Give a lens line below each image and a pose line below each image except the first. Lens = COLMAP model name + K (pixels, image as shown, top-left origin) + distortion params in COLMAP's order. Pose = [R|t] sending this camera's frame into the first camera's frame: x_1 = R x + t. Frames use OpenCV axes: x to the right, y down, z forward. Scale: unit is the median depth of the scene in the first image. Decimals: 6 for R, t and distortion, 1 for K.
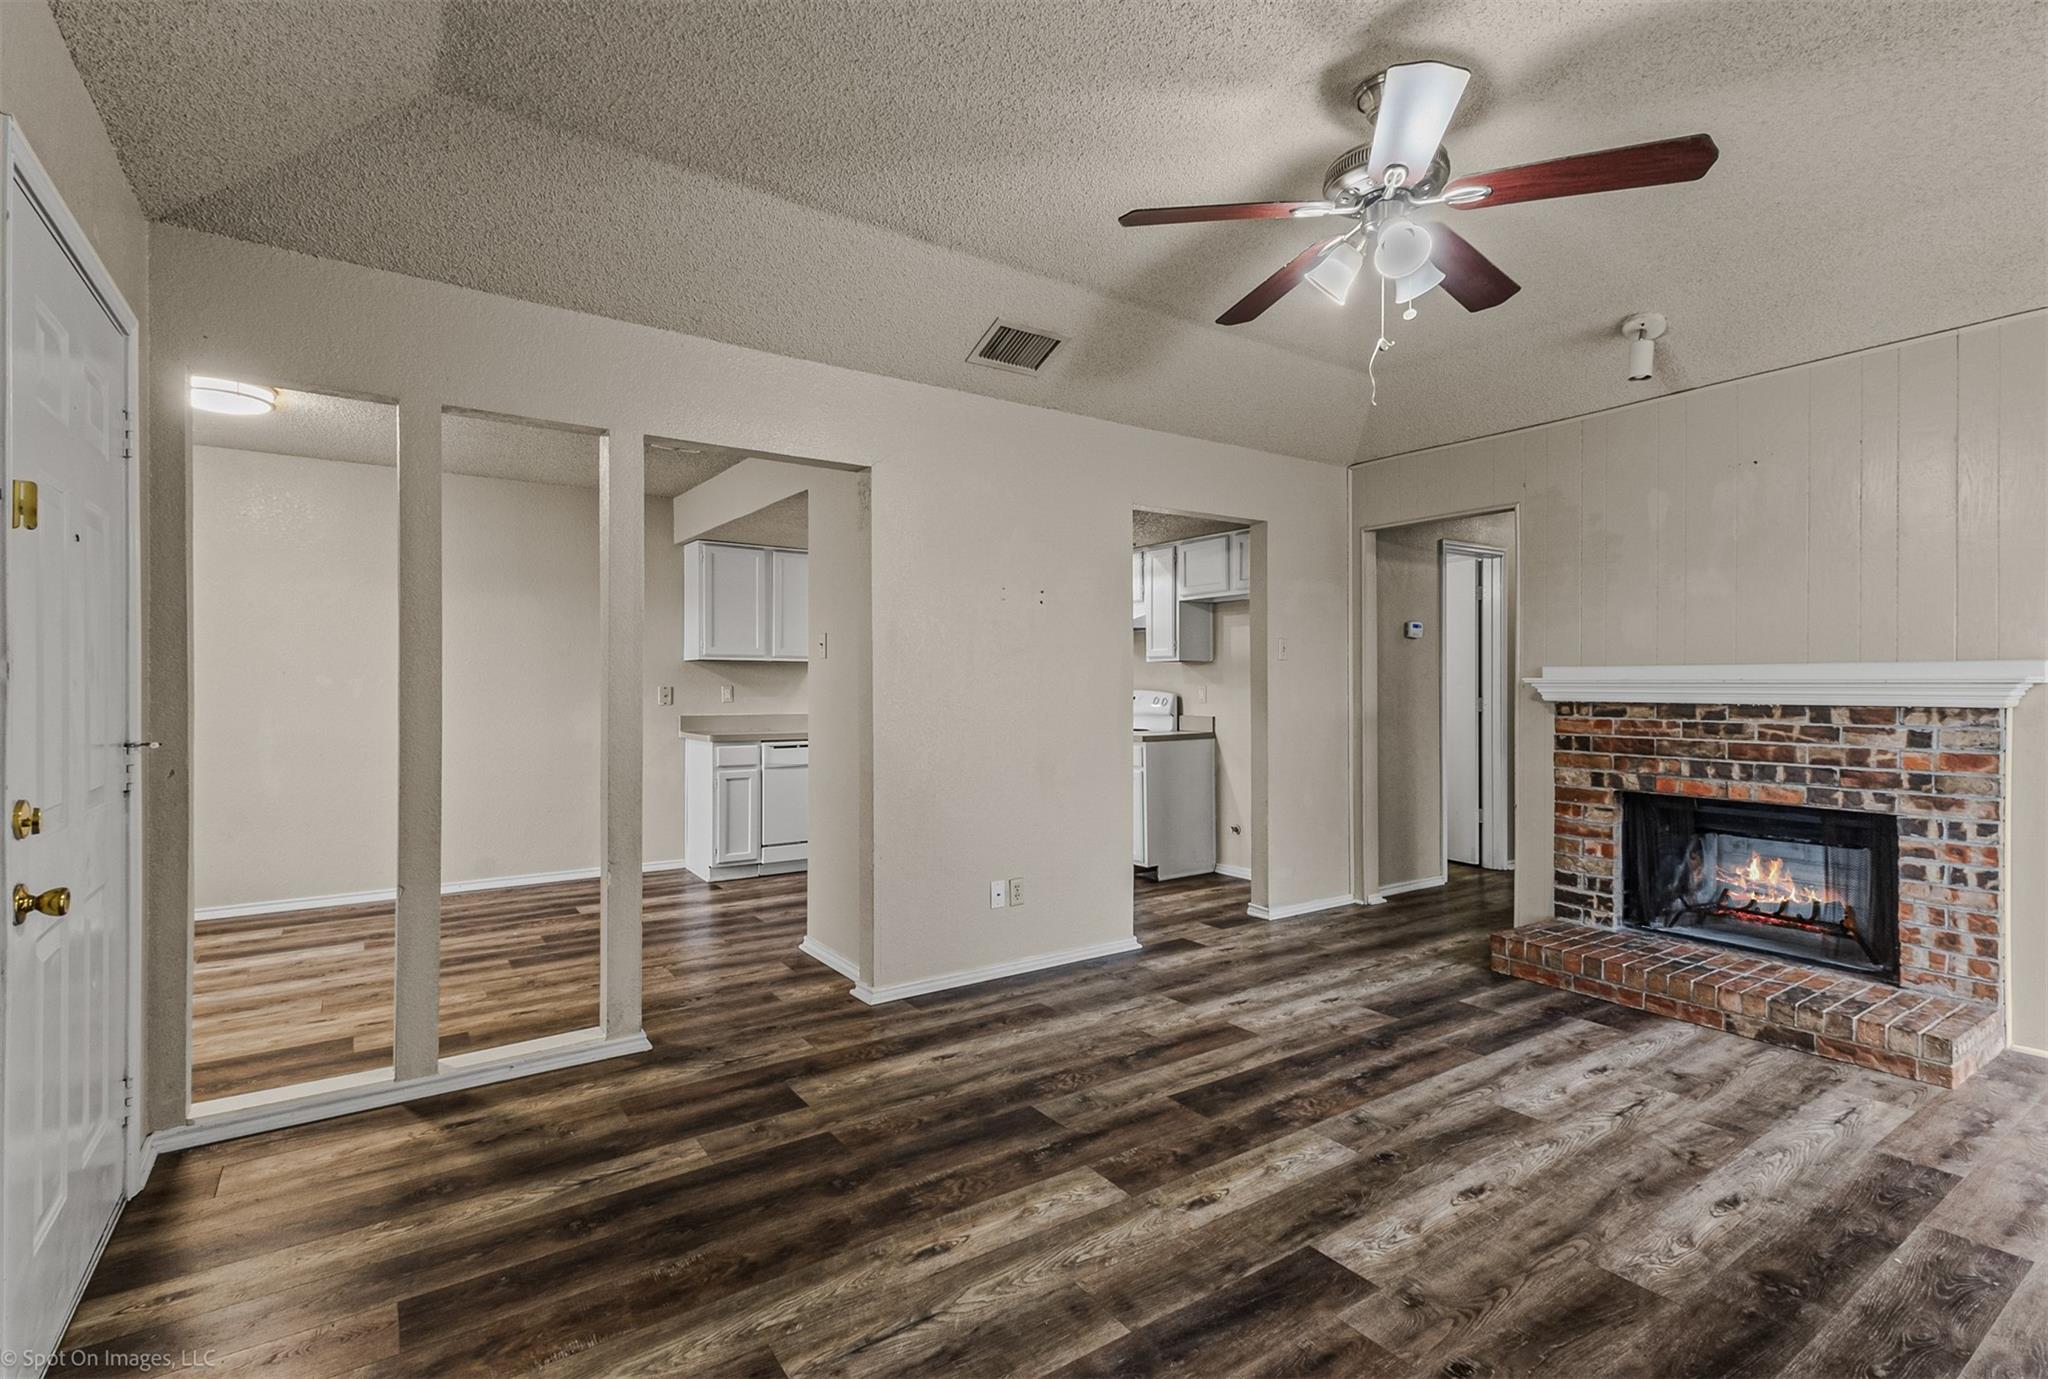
lens RADIAL K [[950.9, 0, 1024.5], [0, 950.9, 683.2], [0, 0, 1]] dist [0.017560, 0.000028]
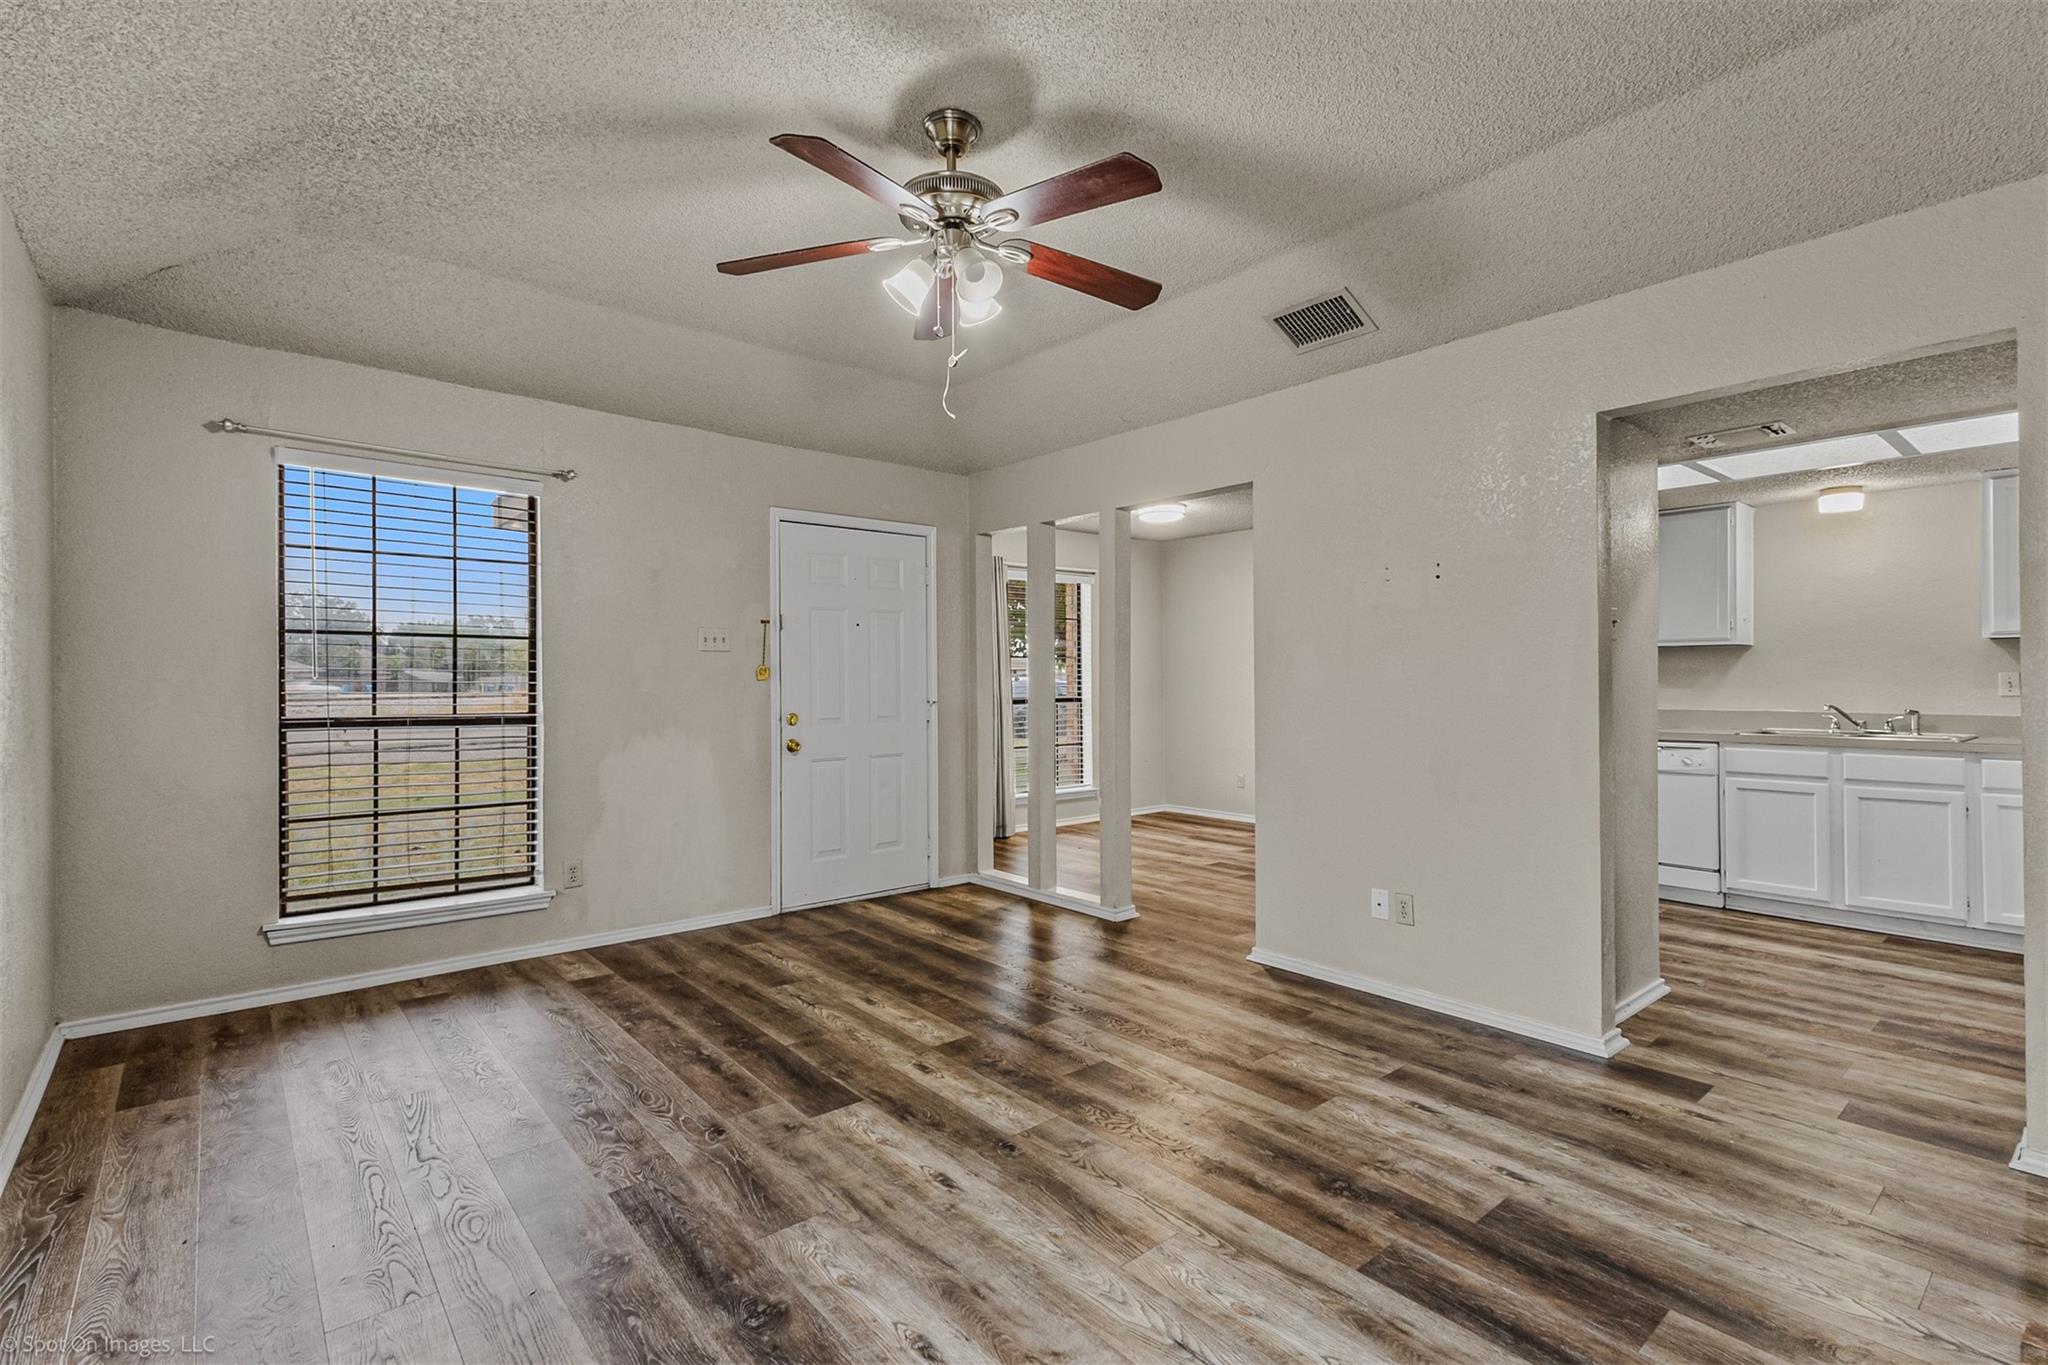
lens RADIAL K [[950.9, 0, 1025.7], [0, 950.9, 681.6], [0, 0, 1]] dist [0.017560, 0.000028]
pose [[0.096127, 0.006080, -0.995350, 1.111373], [0.007341, 0.999950, 0.006817, -0.001978], [0.995342, -0.007962, 0.096078, 0.746710]]
